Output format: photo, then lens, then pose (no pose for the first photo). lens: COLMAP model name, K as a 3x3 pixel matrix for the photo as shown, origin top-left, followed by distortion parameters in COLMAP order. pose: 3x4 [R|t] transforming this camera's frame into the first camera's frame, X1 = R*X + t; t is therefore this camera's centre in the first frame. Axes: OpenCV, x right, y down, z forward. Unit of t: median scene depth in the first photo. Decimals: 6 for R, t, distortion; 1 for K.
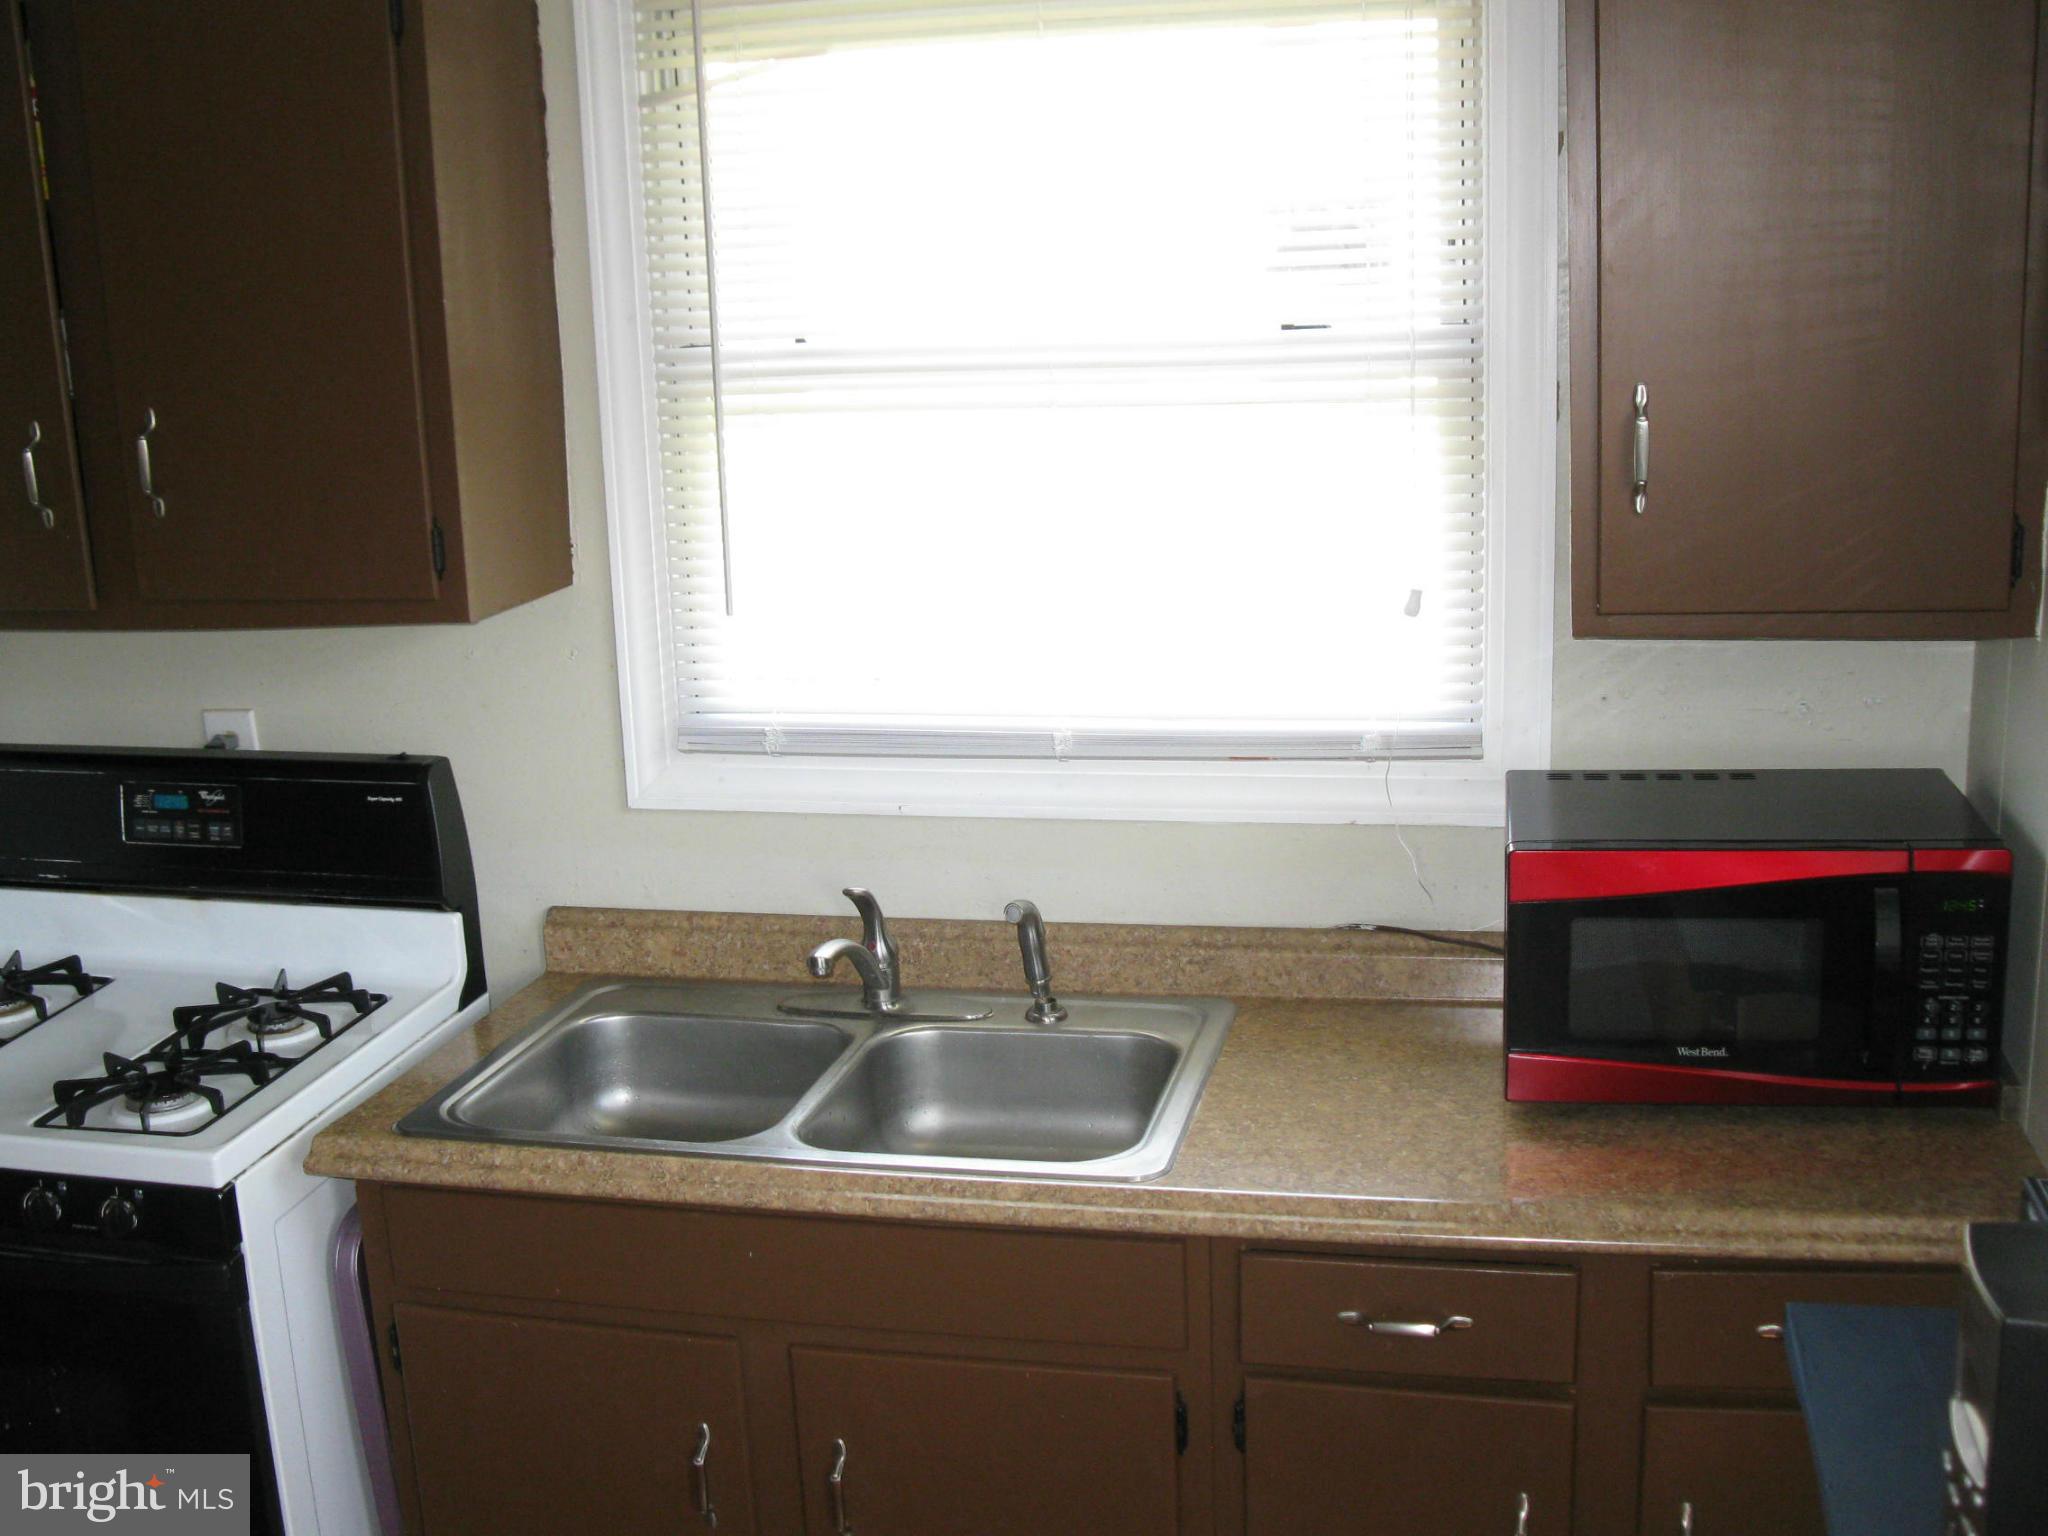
lens RADIAL K [[2155.7, 0, 1024.0], [0, 2155.7, 768.0], [0, 0, 1]] dist [-0.203772, 0.206886]
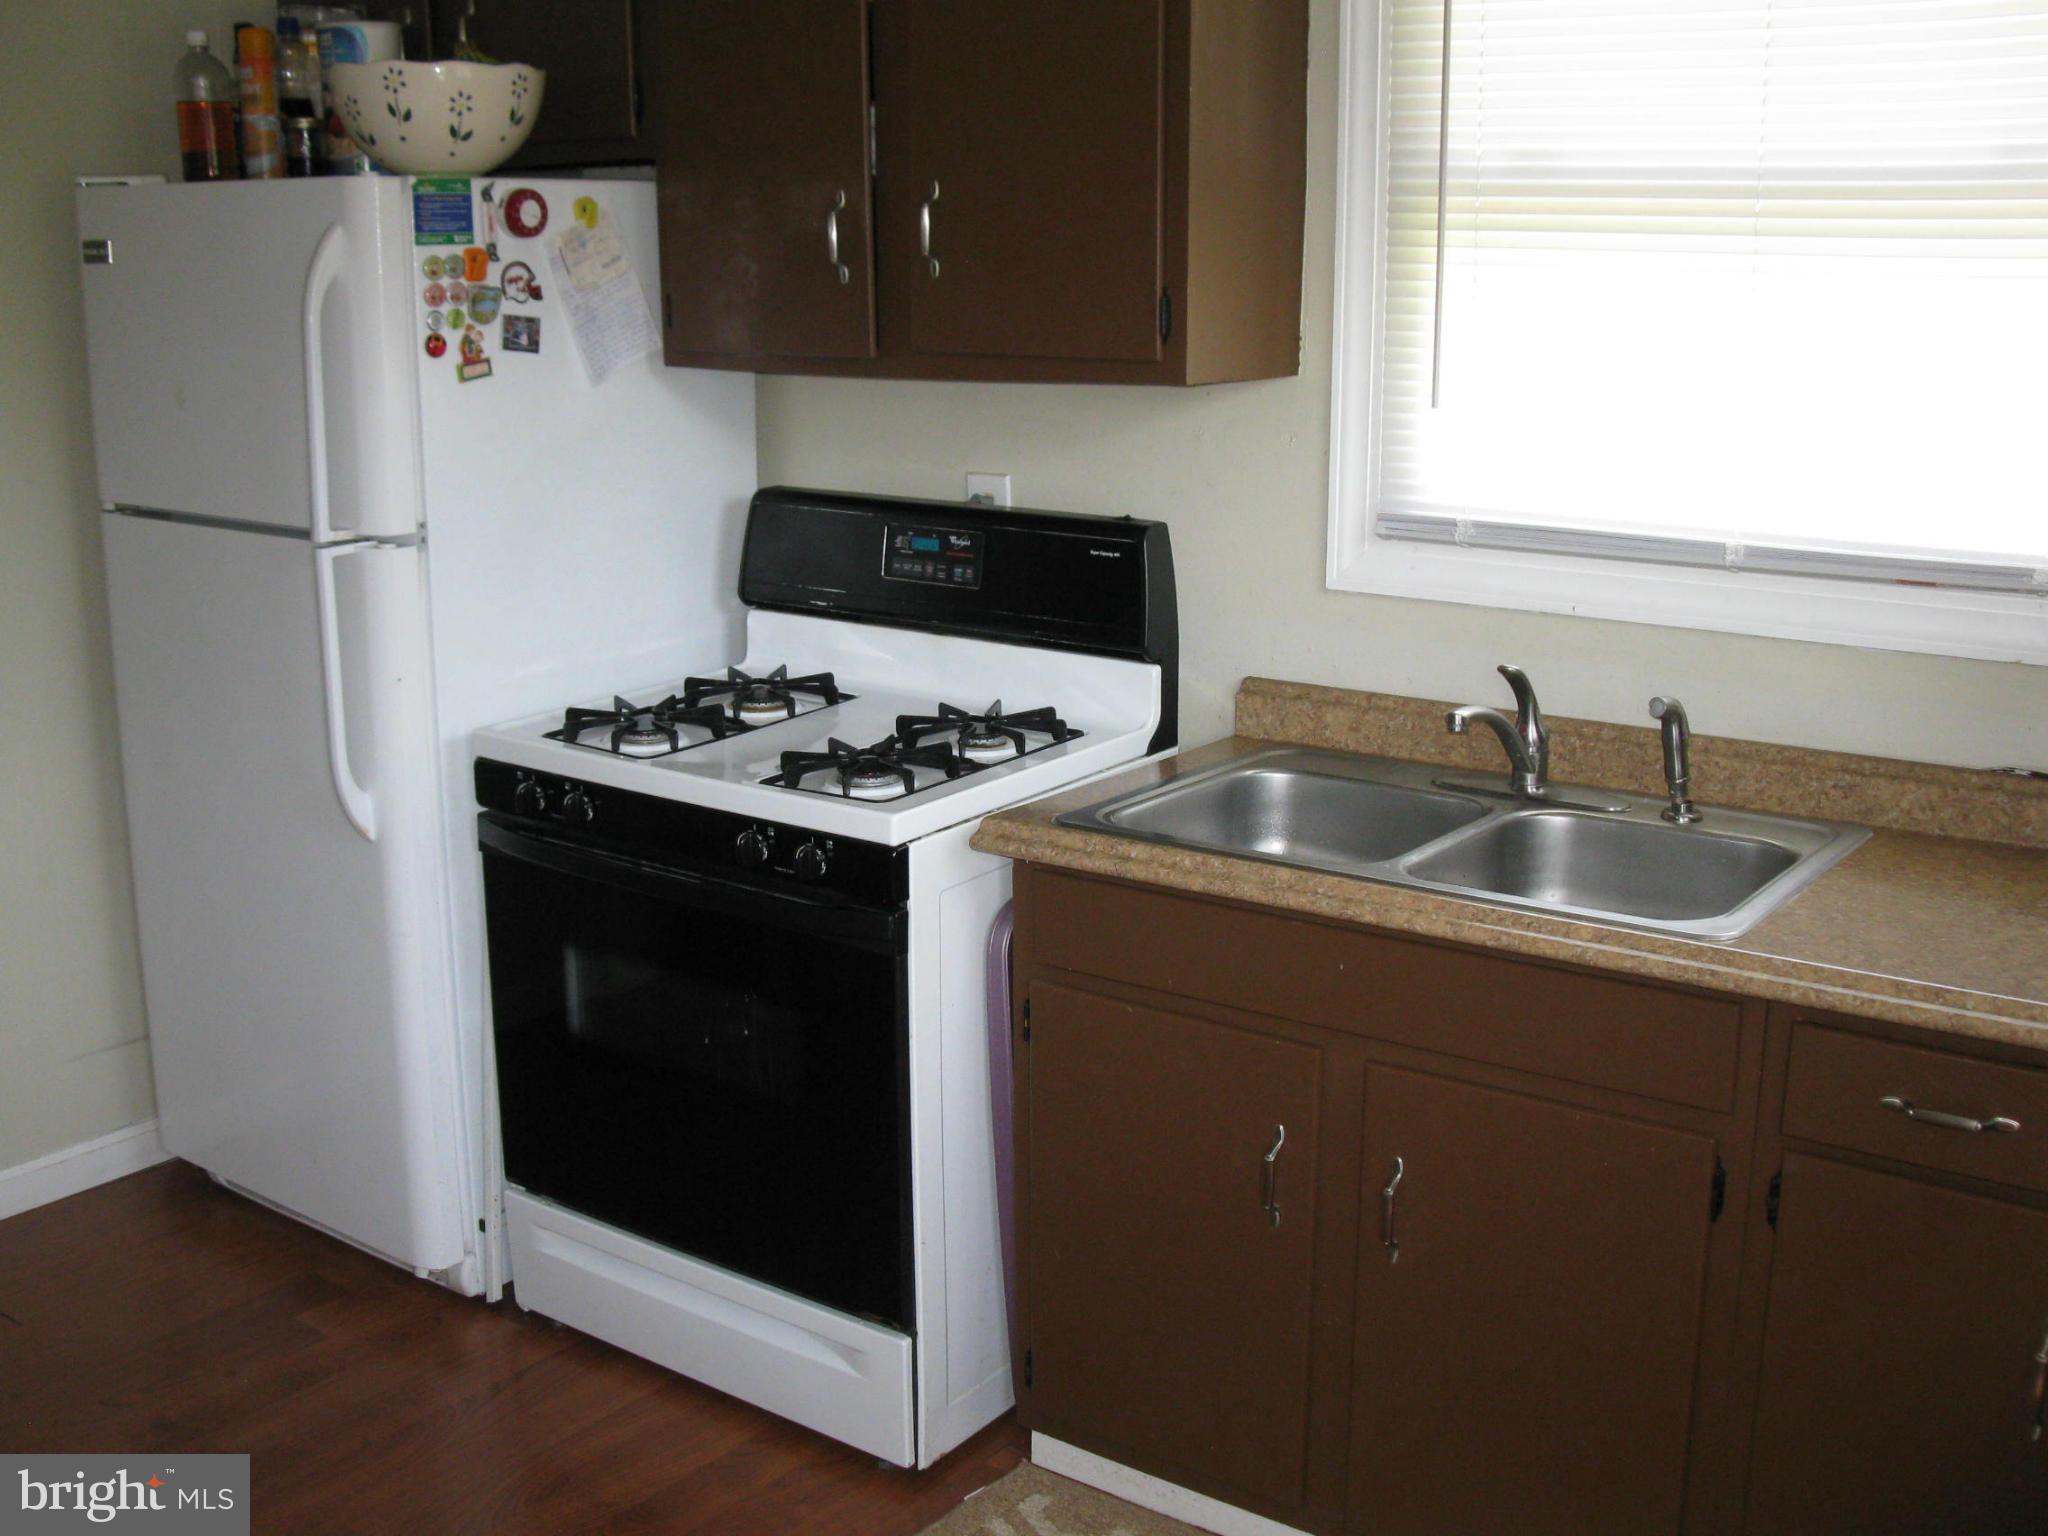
lens RADIAL K [[2155.7, 0, 1024.0], [0, 2155.7, 768.0], [0, 0, 1]] dist [-0.203772, 0.206886]
pose [[0.916188, 0.128007, -0.379755, 0.102777], [-0.121174, 0.991744, 0.041954, 0.087469], [0.381990, 0.007579, 0.924135, -0.048499]]
